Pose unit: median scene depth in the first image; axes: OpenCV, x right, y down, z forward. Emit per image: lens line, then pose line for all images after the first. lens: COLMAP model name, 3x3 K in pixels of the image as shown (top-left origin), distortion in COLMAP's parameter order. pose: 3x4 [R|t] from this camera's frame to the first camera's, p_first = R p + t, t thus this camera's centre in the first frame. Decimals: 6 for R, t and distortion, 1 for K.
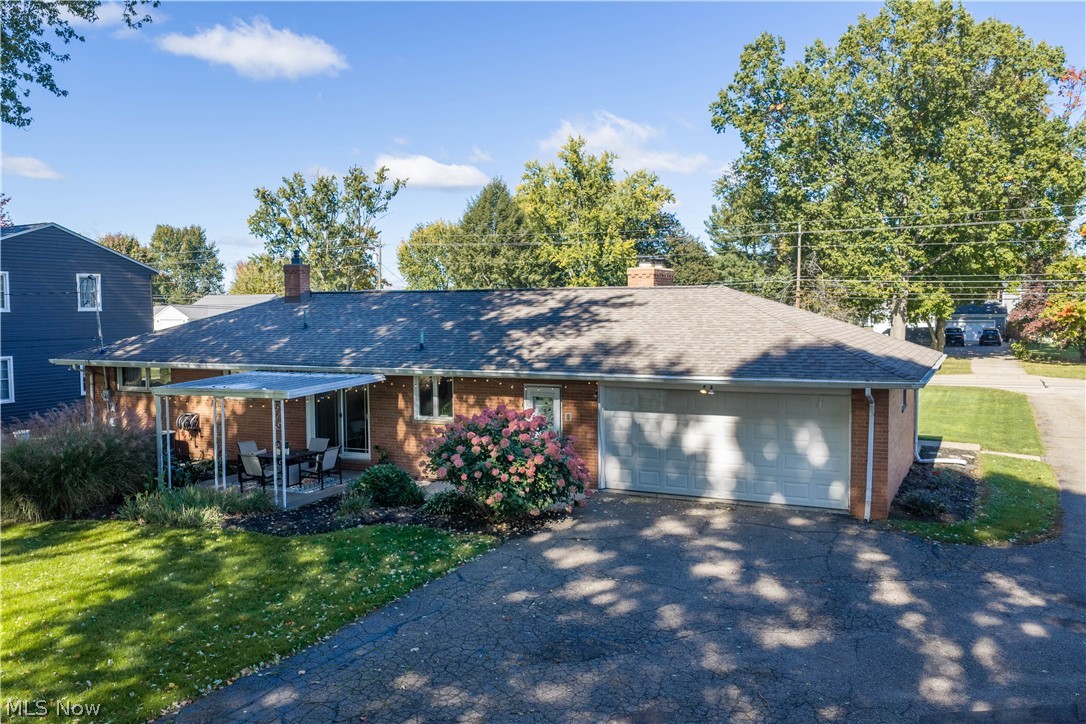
lens RADIAL K [[896.8, 0, 543.9], [0, 896.8, 379.1], [0, 0, 1]] dist [0.023618, -0.053795]
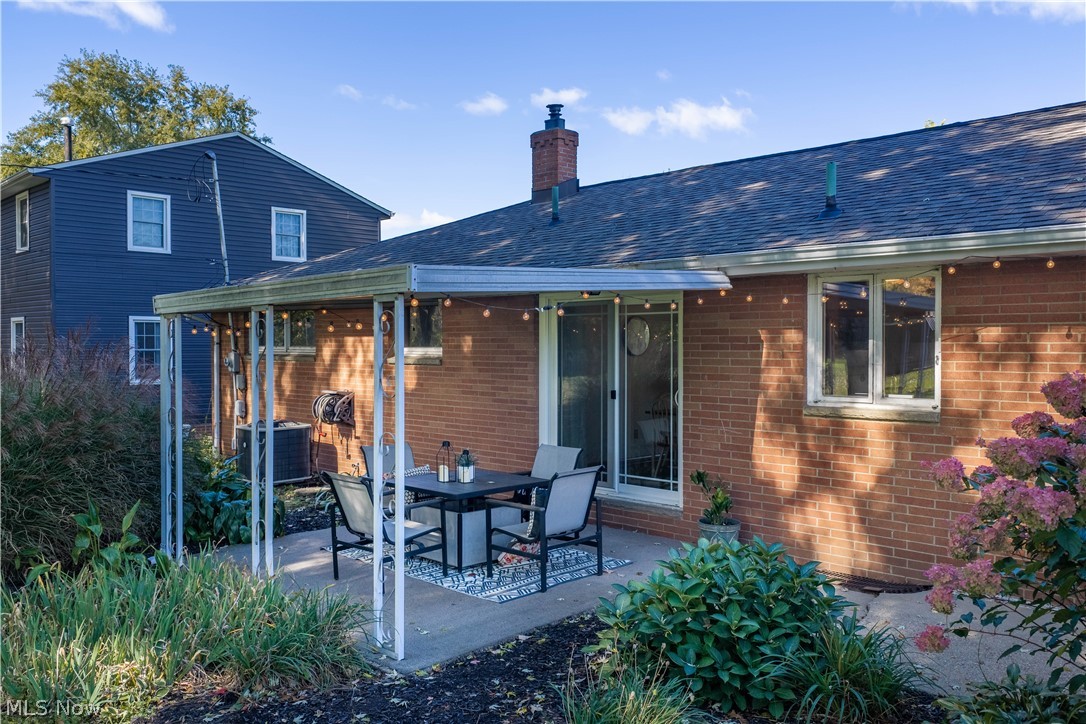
lens RADIAL K [[896.8, 0, 539.6], [0, 896.8, 359.0], [0, 0, 1]] dist [0.023618, -0.053795]
pose [[0.940519, 0.011412, -0.339550, -0.040905], [-0.031302, 0.998095, -0.053159, 0.016275], [0.338297, 0.060625, 0.939085, 0.207826]]
